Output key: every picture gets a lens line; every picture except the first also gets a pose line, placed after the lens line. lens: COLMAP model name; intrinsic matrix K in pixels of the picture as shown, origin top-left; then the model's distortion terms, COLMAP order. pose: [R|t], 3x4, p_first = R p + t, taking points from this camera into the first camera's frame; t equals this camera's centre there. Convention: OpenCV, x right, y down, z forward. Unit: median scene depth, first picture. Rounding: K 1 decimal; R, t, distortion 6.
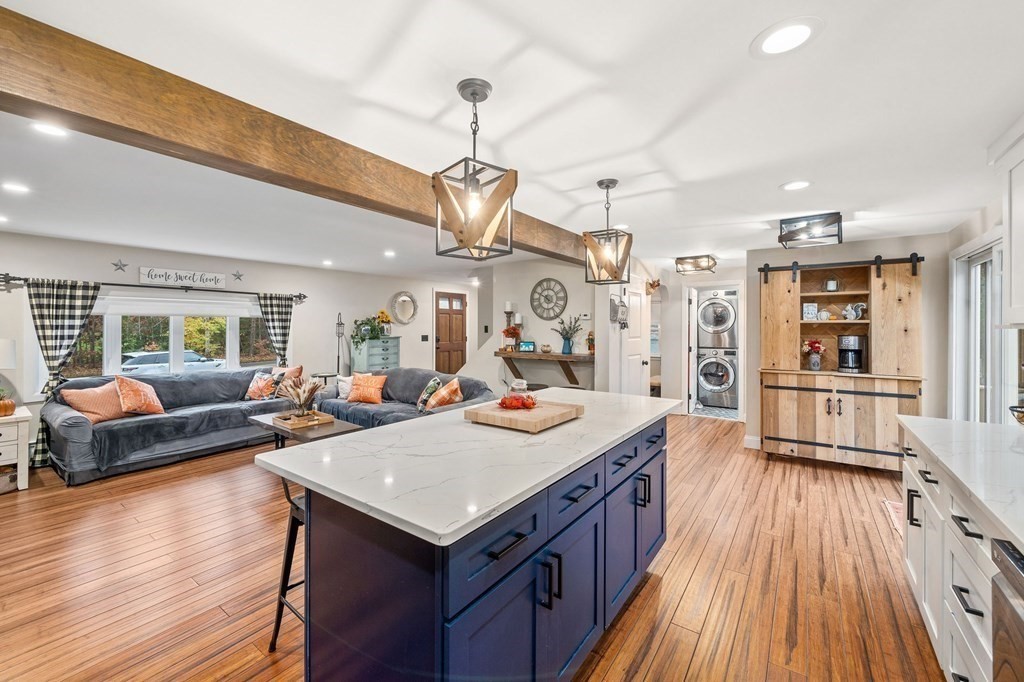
lens RADIAL K [[412.3, 0, 511.2], [0, 412.3, 325.0], [0, 0, 1]] dist [-0.000642, -0.000135]
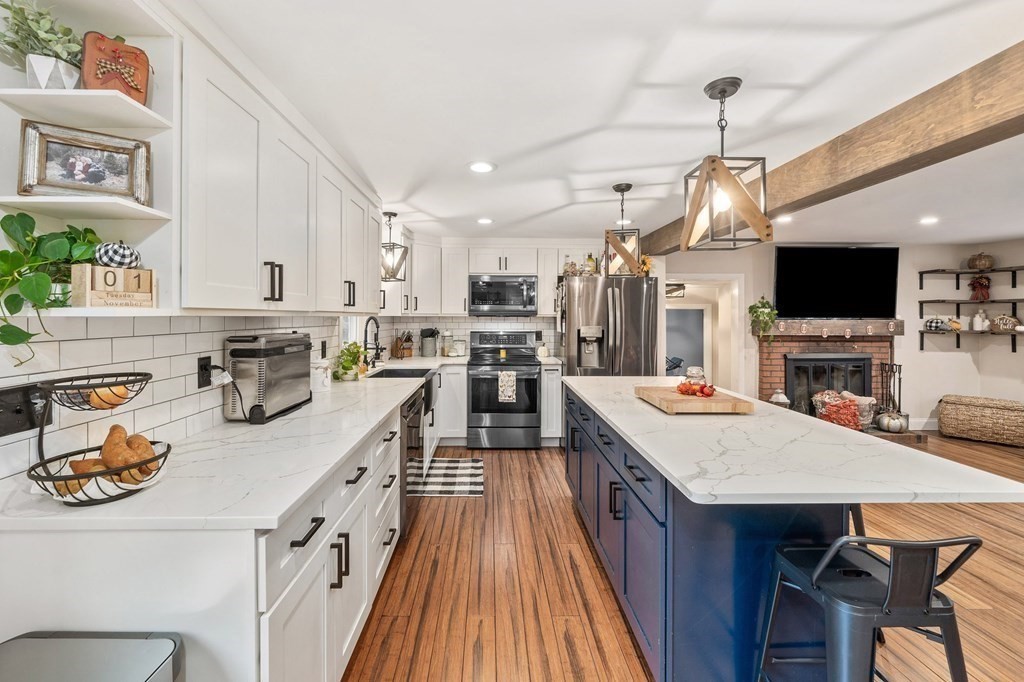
lens RADIAL K [[422.1, 0, 498.3], [0, 422.1, 315.2], [0, 0, 1]] dist [-0.000754, -0.000172]
pose [[-0.800649, -0.006683, -0.599097, 0.592163], [-0.003782, 0.999974, -0.006101, 0.005162], [0.599122, -0.002619, -0.800653, 0.871418]]
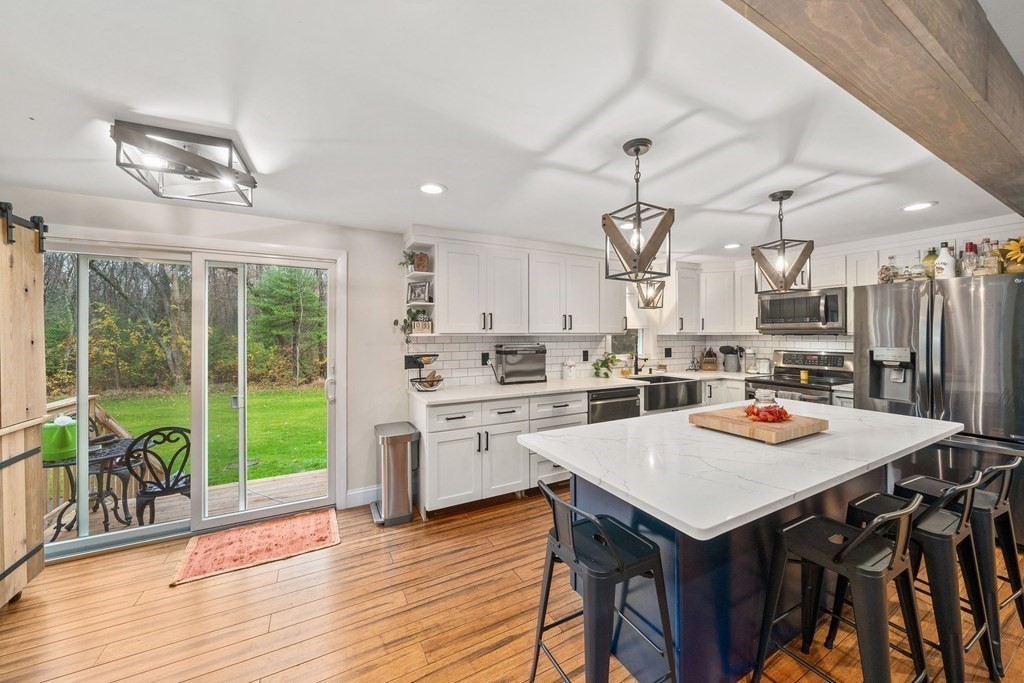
lens RADIAL K [[369.0, 0, 516.5], [0, 369.0, 330.4], [0, 0, 1]] dist [-0.001625, -0.000150]
pose [[-0.900647, 0.004458, 0.434528, 0.093751], [-0.001001, 0.999923, -0.012333, 0.002282], [-0.434549, -0.011542, -0.900574, 1.135990]]
